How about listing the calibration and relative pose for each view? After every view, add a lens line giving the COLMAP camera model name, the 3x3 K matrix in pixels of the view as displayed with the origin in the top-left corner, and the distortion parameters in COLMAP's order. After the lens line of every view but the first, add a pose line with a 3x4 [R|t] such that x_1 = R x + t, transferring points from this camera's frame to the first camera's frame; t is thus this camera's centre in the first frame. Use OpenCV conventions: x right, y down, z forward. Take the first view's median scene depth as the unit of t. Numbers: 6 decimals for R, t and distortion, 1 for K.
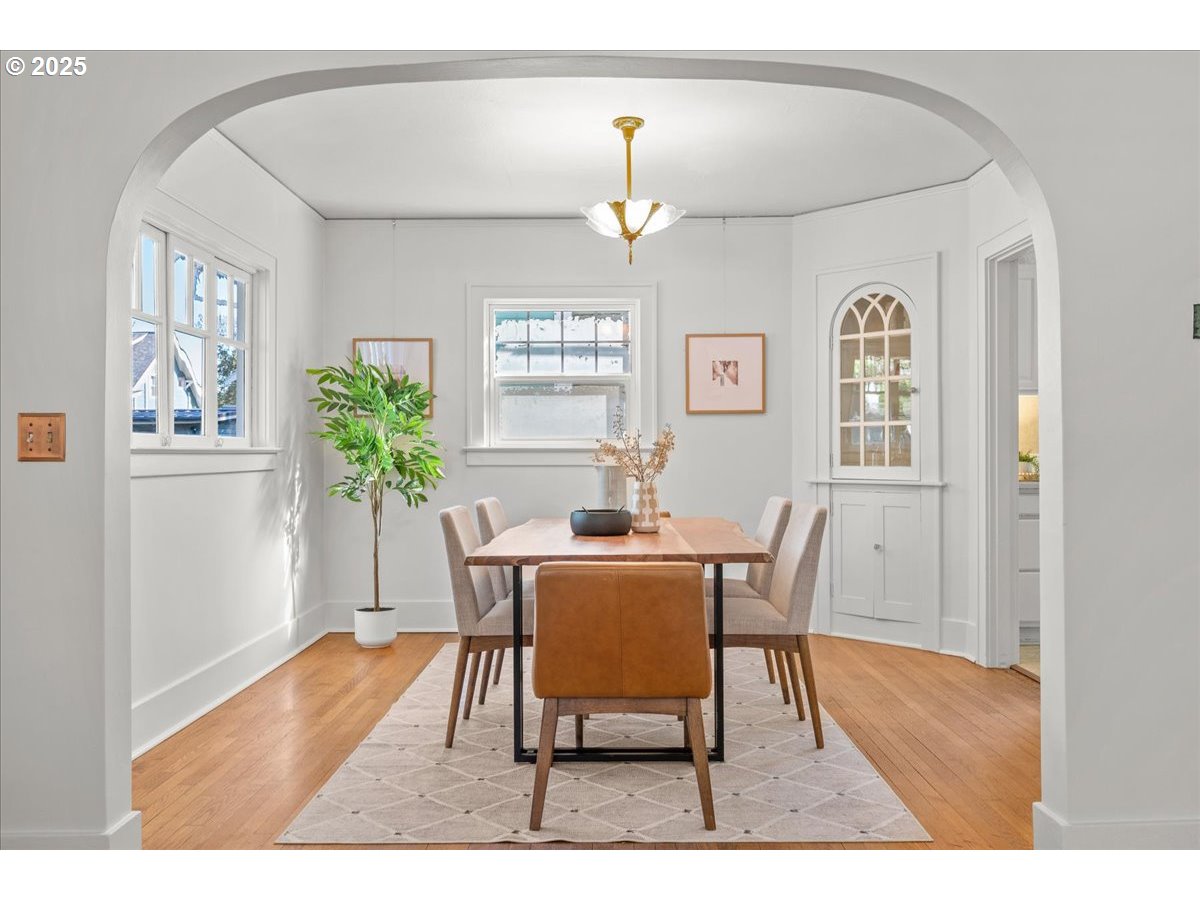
lens RADIAL K [[1022.3, 0, 556.2], [0, 1022.3, 450.3], [0, 0, 1]] dist [-0.001714, 0.001440]
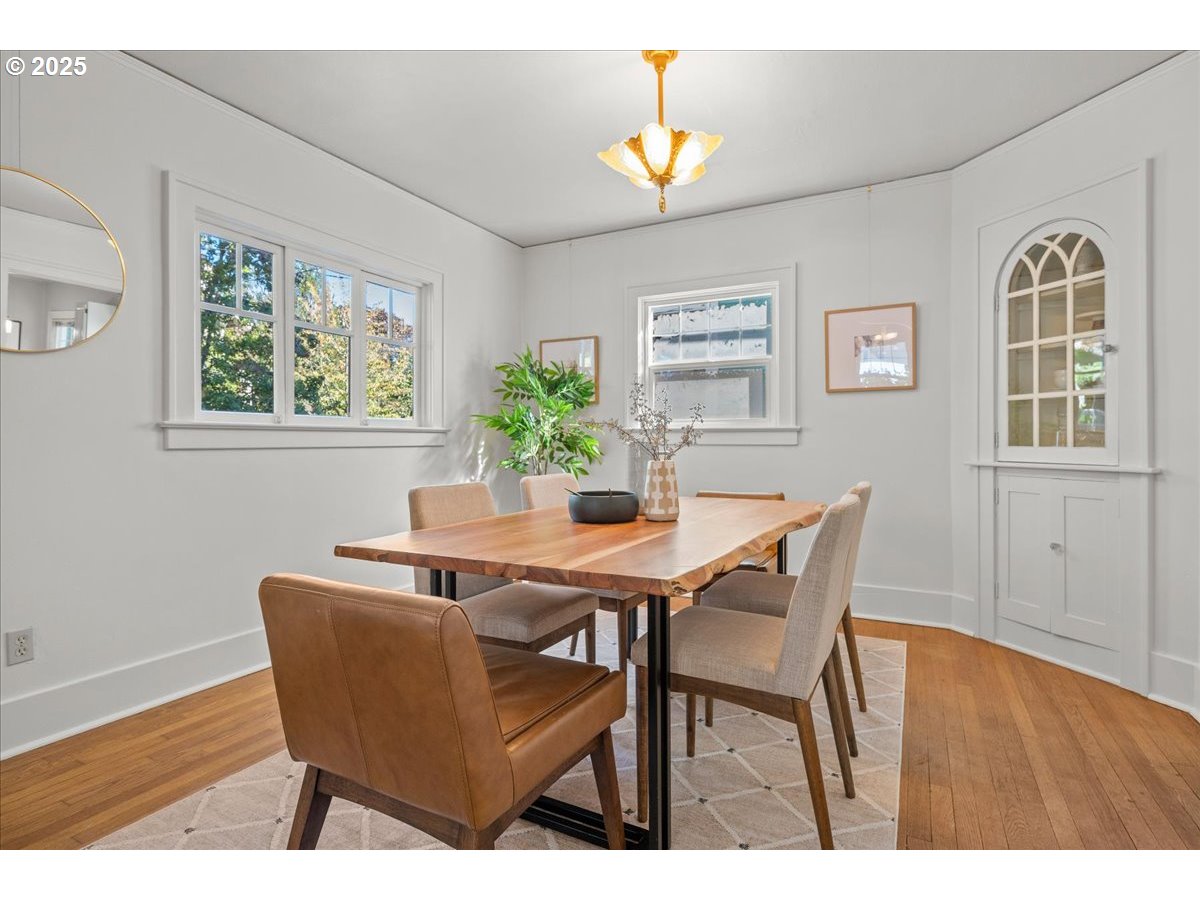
lens RADIAL K [[618.7, 0, 577.6], [0, 618.7, 440.3], [0, 0, 1]] dist [-0.004153, 0.001691]
pose [[0.892941, 0.002359, -0.450168, 0.190122], [-0.001489, 0.999996, 0.002288, 0.009542], [0.450172, -0.001373, 0.892941, 0.379913]]
